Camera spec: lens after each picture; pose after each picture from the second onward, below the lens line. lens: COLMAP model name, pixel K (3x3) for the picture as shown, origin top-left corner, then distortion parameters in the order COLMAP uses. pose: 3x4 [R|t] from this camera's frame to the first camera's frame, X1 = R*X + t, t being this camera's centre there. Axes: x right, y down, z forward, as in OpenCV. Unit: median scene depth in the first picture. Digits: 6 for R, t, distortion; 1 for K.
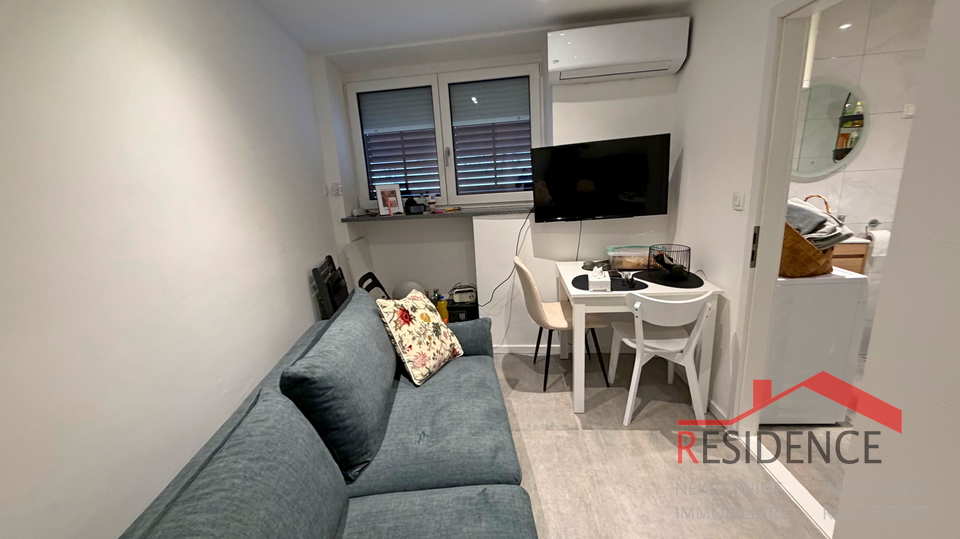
lens RADIAL K [[382.7, 0, 477.7], [0, 382.7, 267.6], [0, 0, 1]] dist [0.000446, 0.000165]
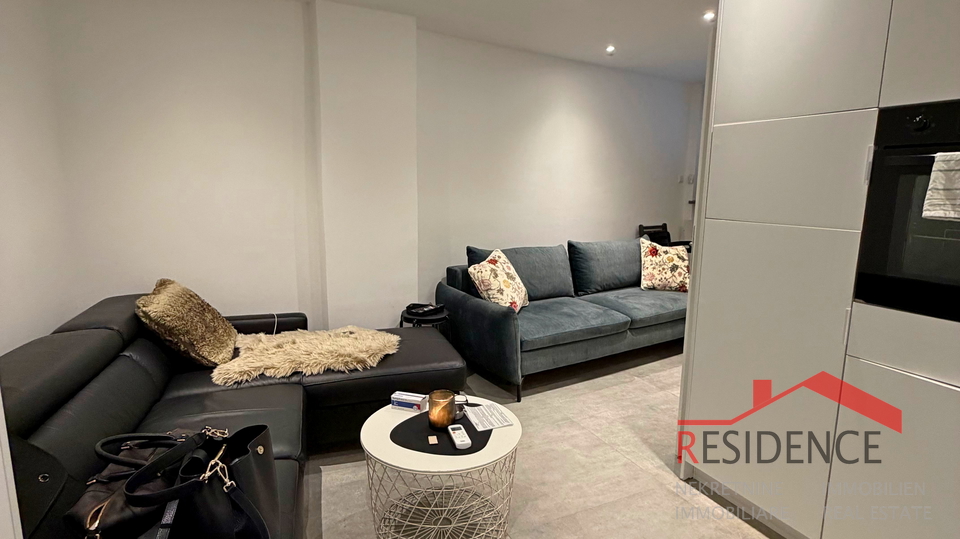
lens RADIAL K [[509.7, 0, 484.0], [0, 509.7, 267.7], [0, 0, 1]] dist [0.002397, -0.001247]
pose [[0.480764, 0.210029, -0.851325, 1.126451], [-0.248851, 0.963651, 0.097209, 0.133160], [0.840797, 0.165118, 0.515555, -0.626123]]
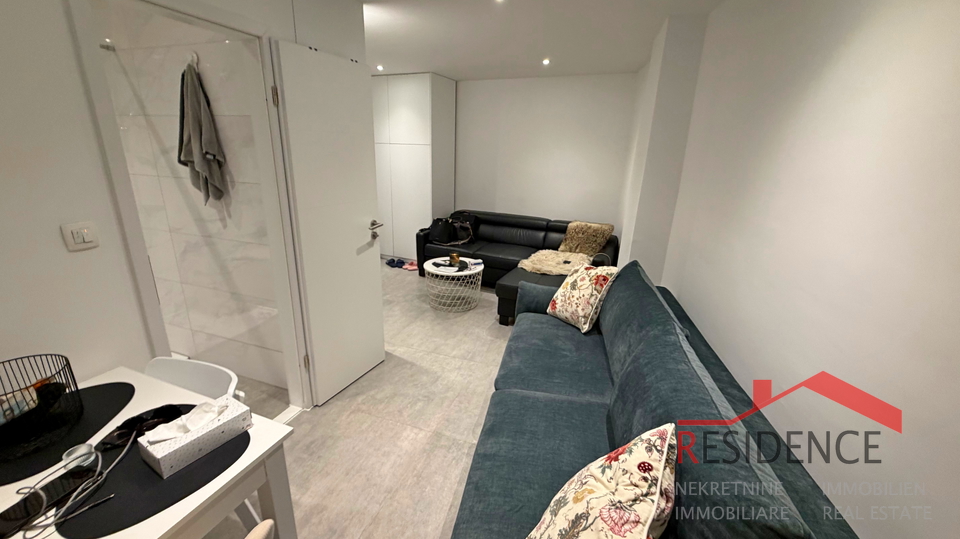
lens RADIAL K [[382.7, 0, 476.7], [0, 382.7, 270.9], [0, 0, 1]] dist [0.000446, 0.000165]
pose [[-0.958481, -0.055244, 0.279754, -0.110718], [0.095098, 0.862965, 0.496234, -0.307395], [-0.268832, 0.502235, -0.821882, 1.124533]]
